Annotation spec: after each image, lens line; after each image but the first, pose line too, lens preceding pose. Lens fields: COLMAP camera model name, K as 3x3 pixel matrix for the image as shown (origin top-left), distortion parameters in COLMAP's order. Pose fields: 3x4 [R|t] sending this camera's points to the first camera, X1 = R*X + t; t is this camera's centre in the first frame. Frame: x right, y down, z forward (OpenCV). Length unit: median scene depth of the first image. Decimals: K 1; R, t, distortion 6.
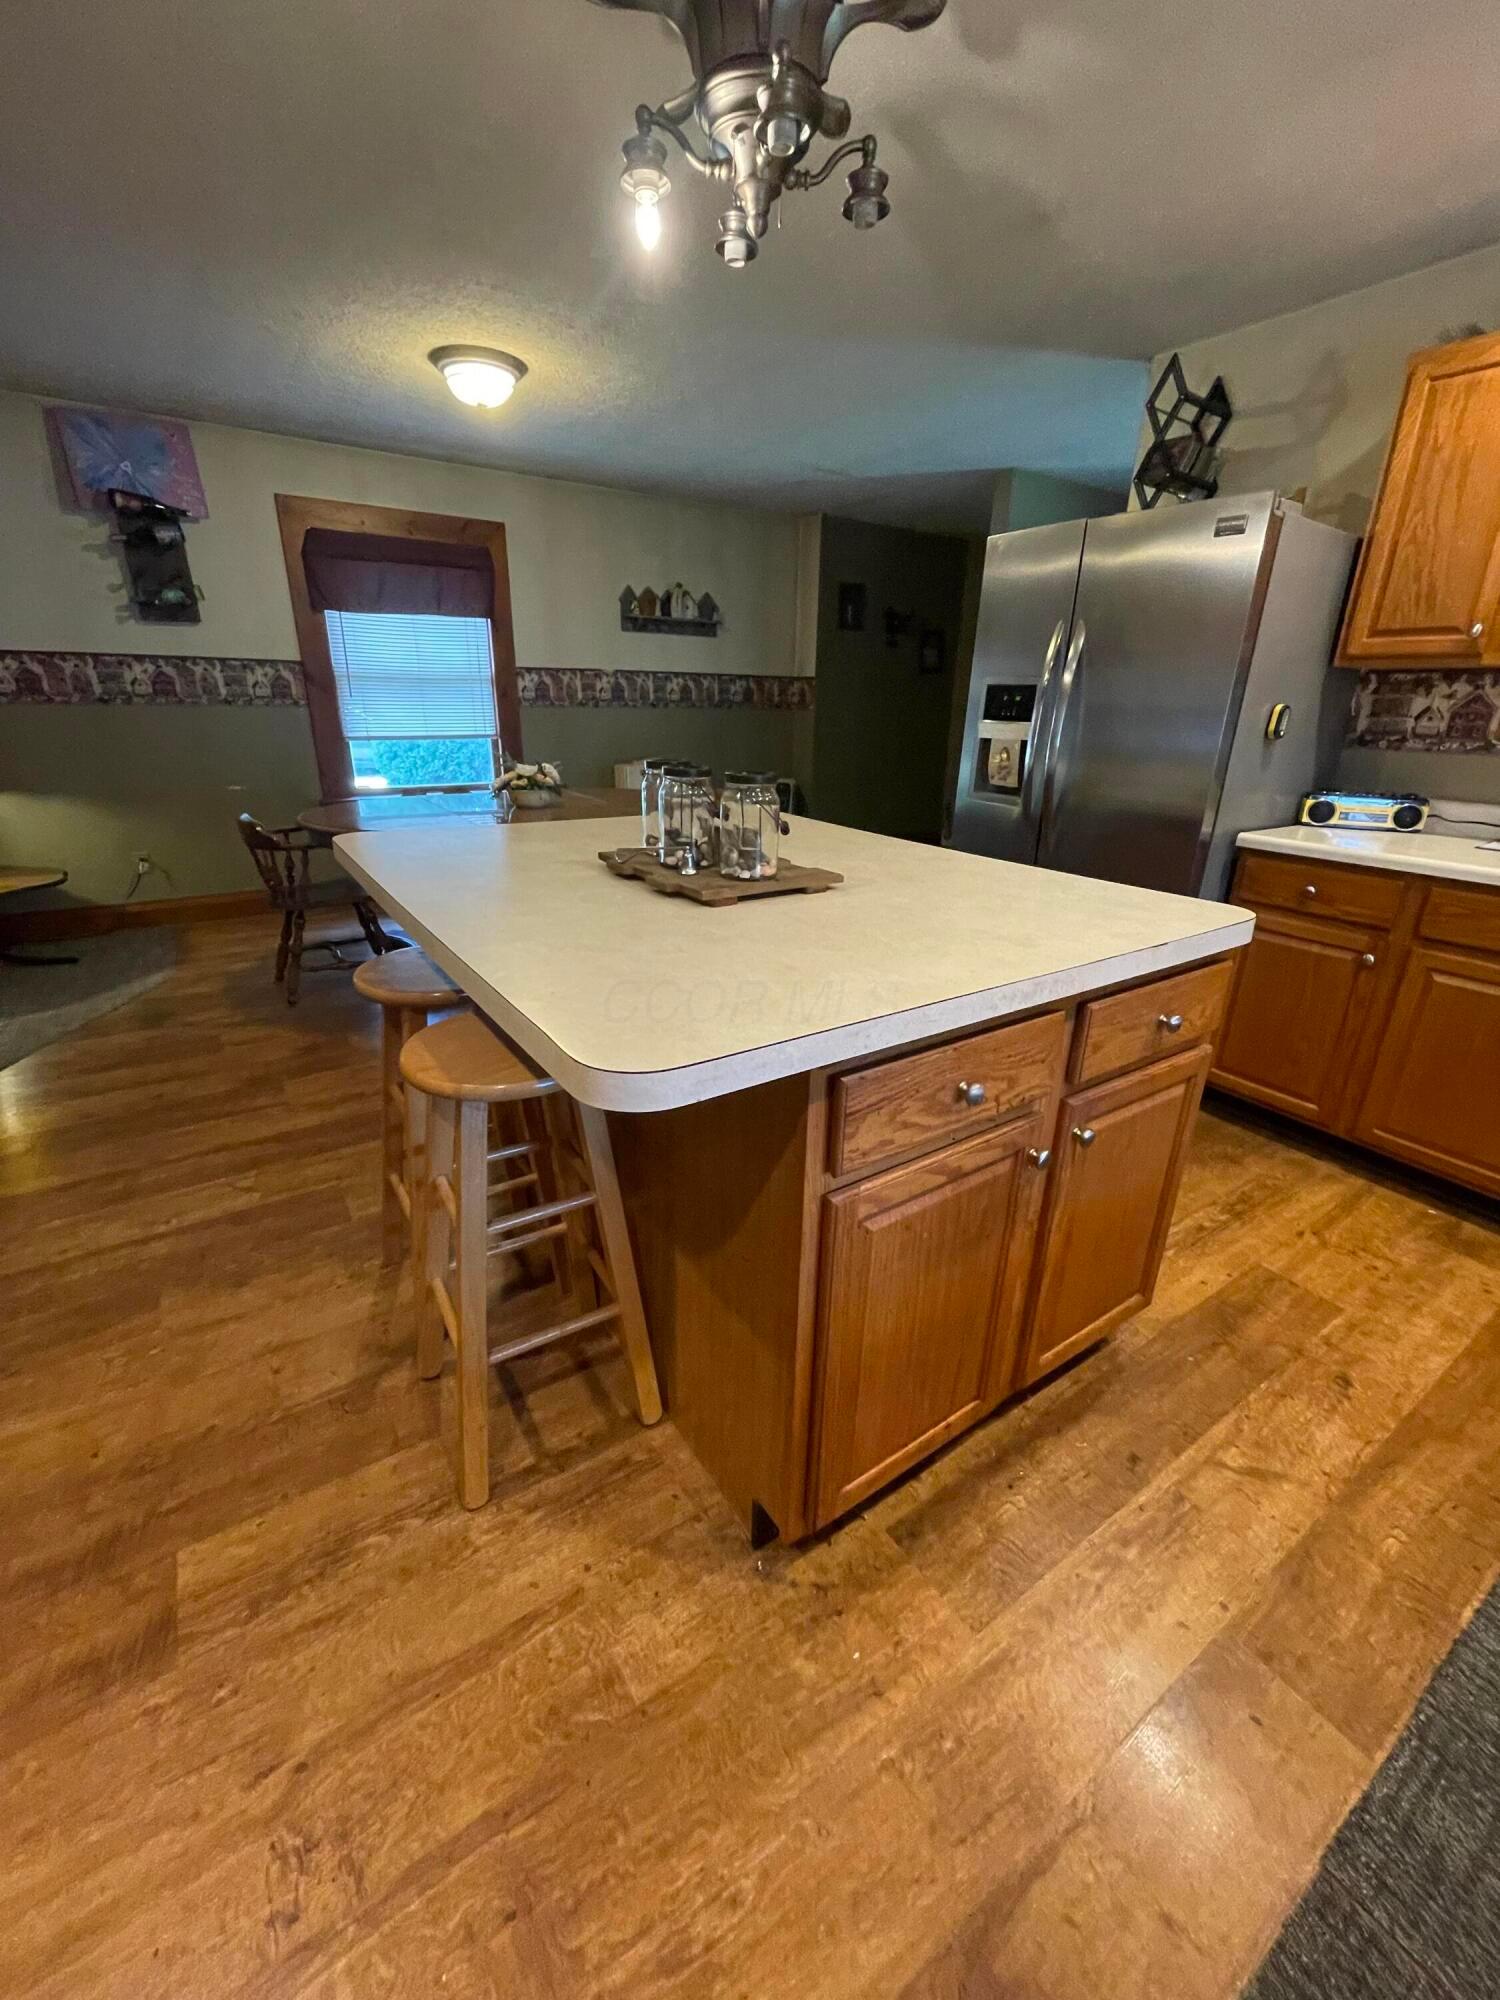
lens RADIAL K [[827.2, 0, 757.1], [0, 827.2, 1002.2], [0, 0, 1]] dist [-0.000879, -0.000305]
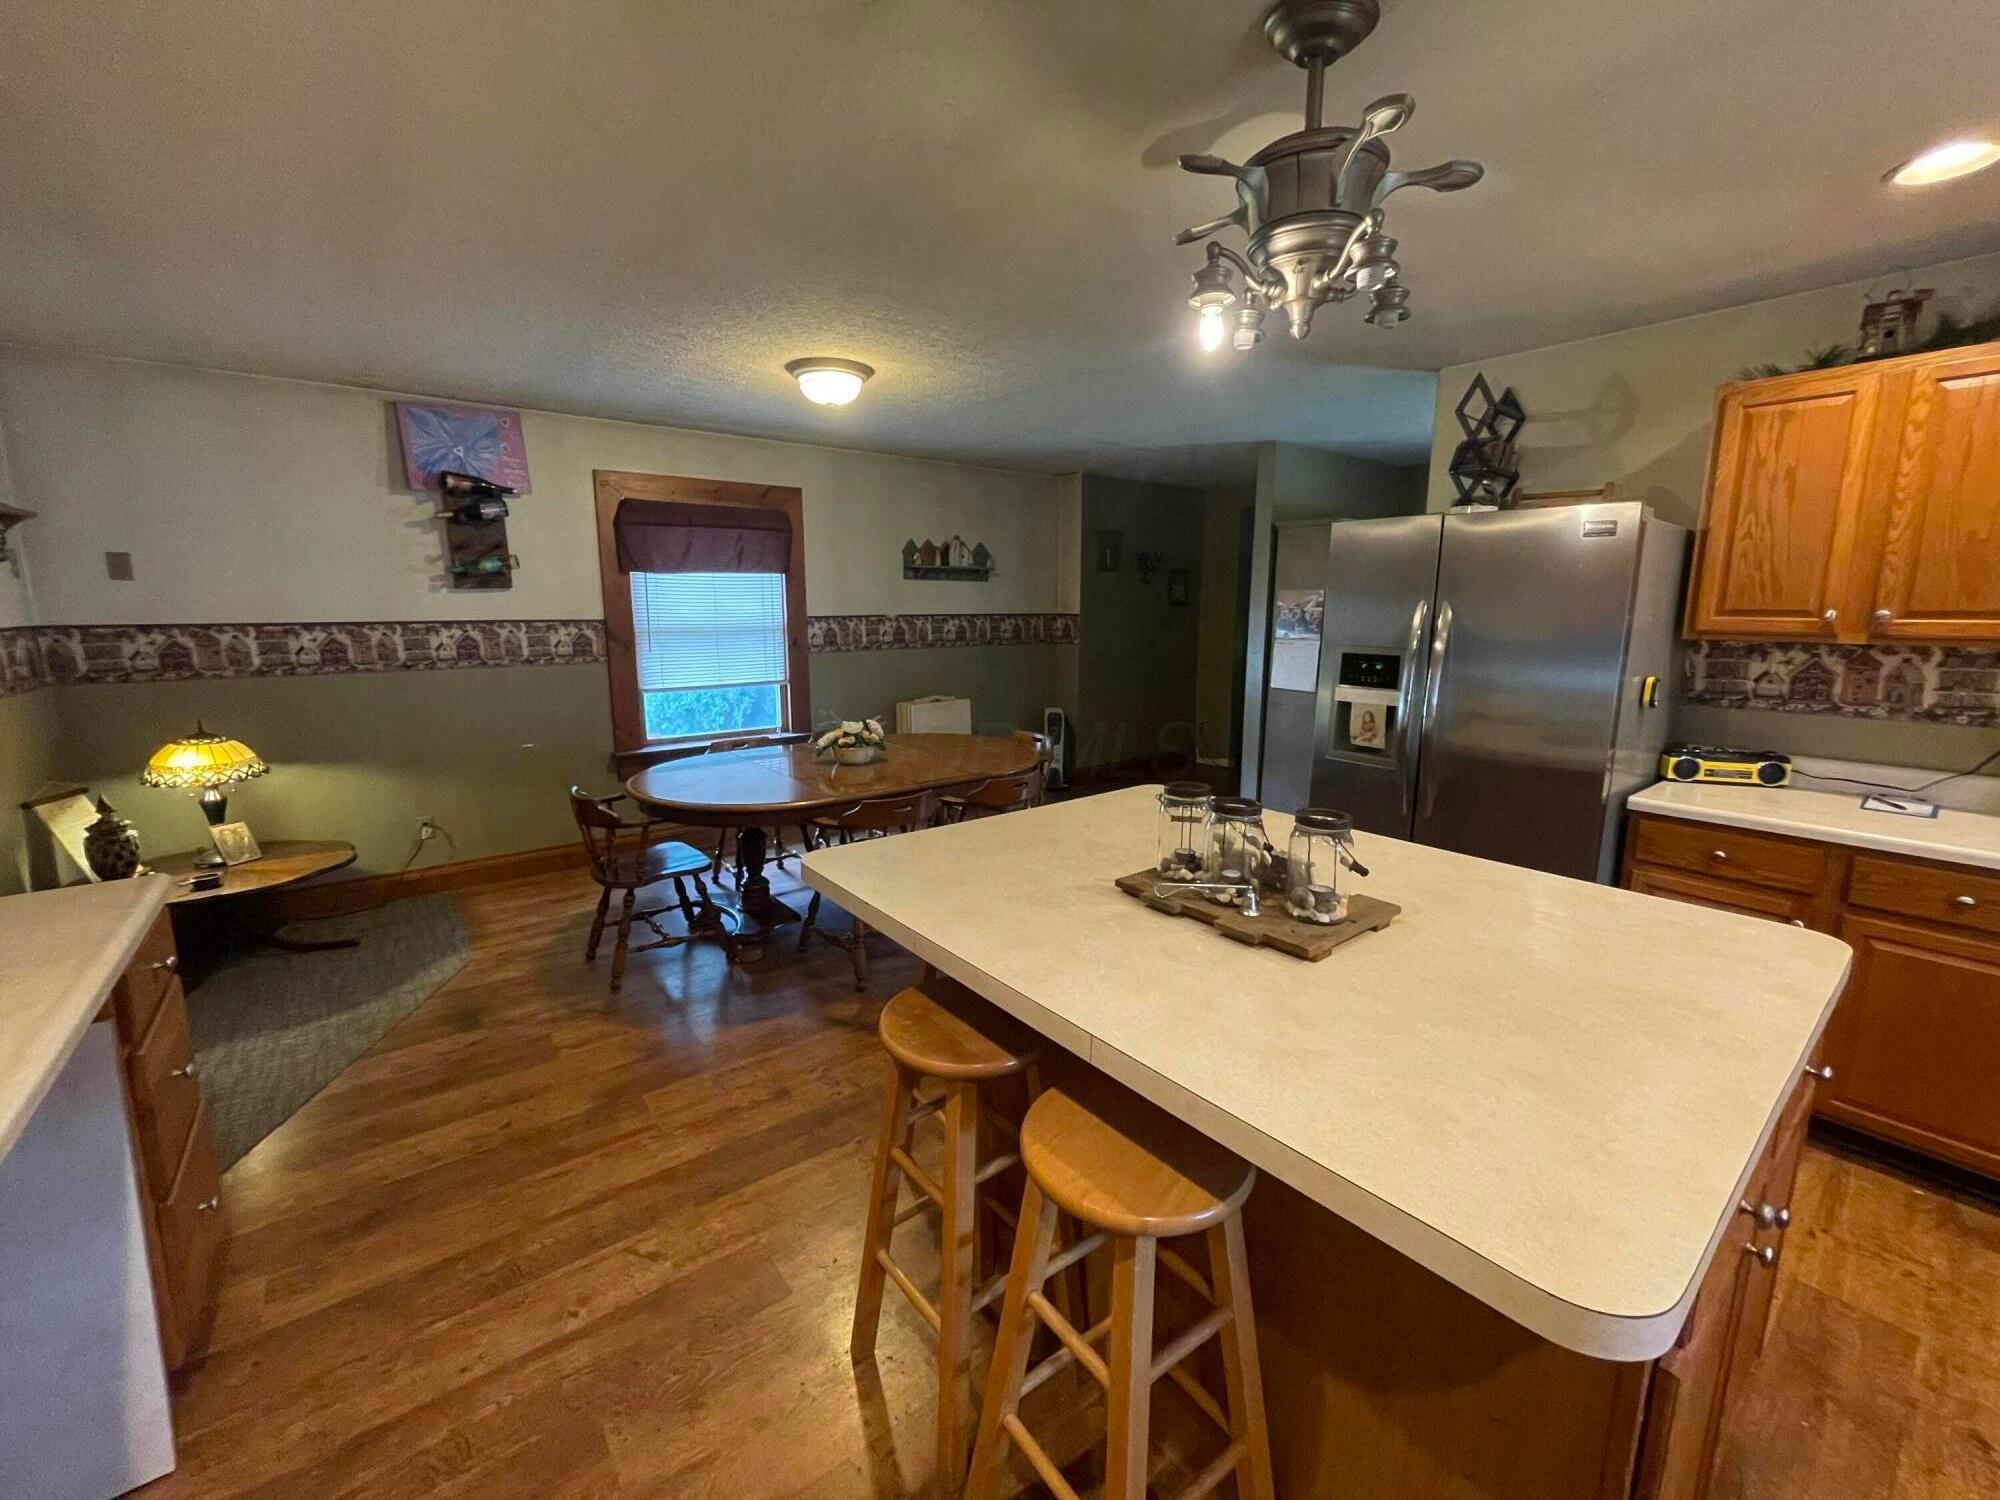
lens RADIAL K [[827.2, 0, 1002.5], [0, 827.2, 738.2], [0, 0, 1]] dist [-0.000879, -0.000305]
pose [[0.997416, -0.029454, 0.065523, -0.161096], [0.041460, 0.980870, -0.190197, -0.069479], [-0.058667, 0.192423, 0.979557, 0.014228]]
